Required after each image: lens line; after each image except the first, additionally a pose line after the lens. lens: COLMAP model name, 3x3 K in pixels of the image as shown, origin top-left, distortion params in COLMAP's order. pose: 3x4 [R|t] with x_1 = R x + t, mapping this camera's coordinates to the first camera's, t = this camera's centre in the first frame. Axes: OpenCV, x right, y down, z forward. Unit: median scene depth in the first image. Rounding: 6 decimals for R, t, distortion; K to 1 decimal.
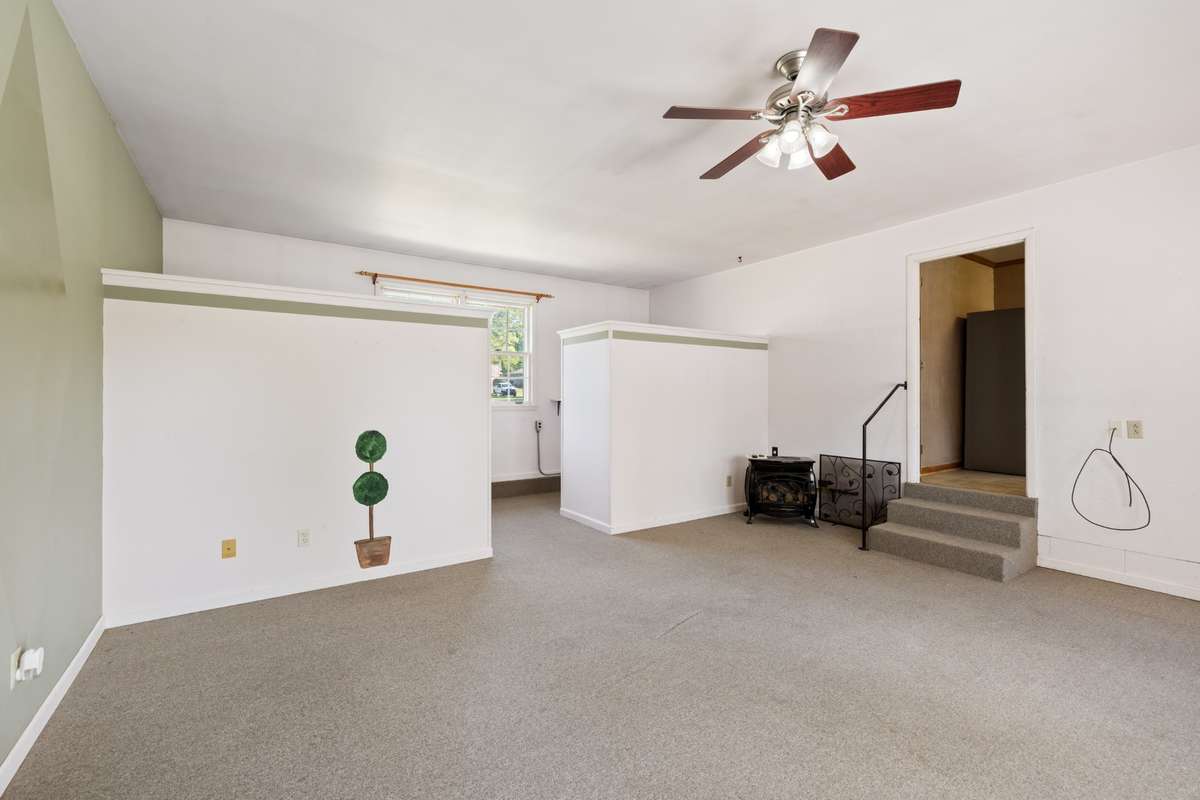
lens RADIAL K [[521.2, 0, 600.1], [0, 521.2, 396.4], [0, 0, 1]] dist [0.000034, 0.000005]
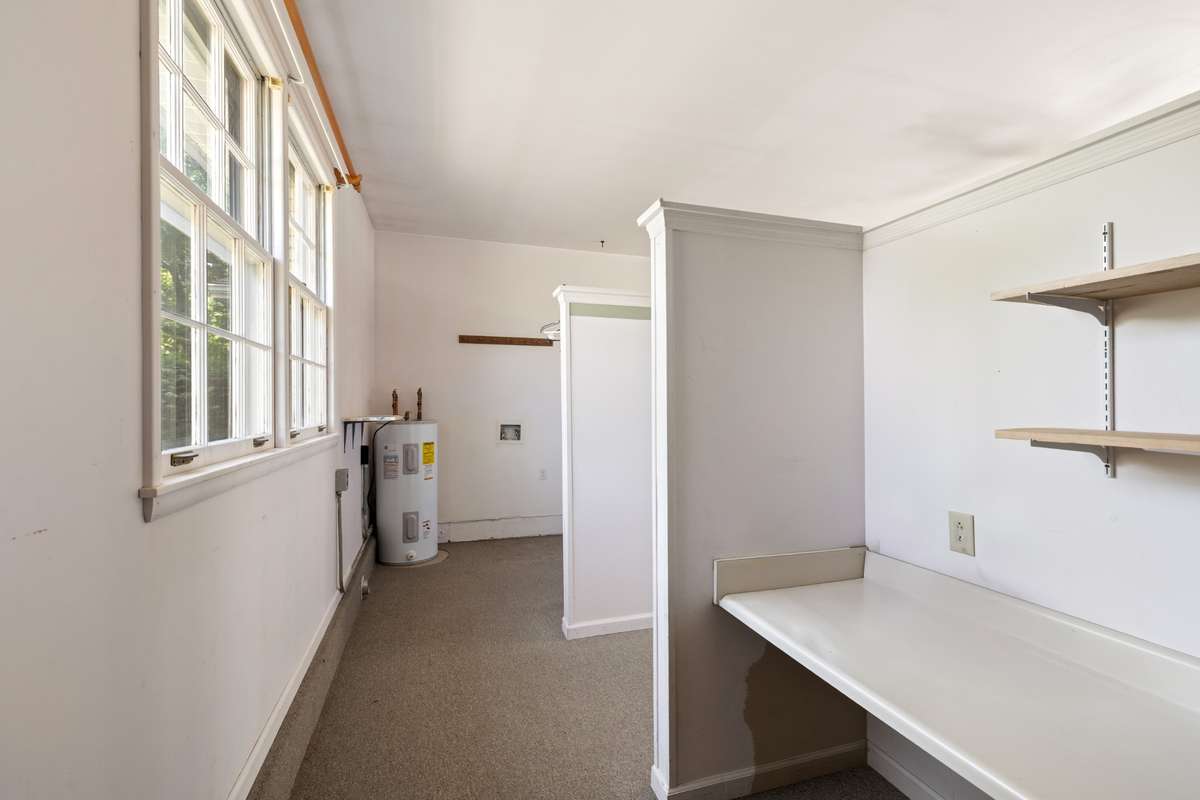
lens RADIAL K [[521.2, 0, 599.2], [0, 521.2, 402.7], [0, 0, 1]] dist [0.000034, 0.000005]
pose [[0.284752, -0.000474, 0.958601, -0.503672], [0.006712, 0.999976, -0.001500, -0.004664], [-0.958578, 0.006861, 0.284749, 0.715301]]
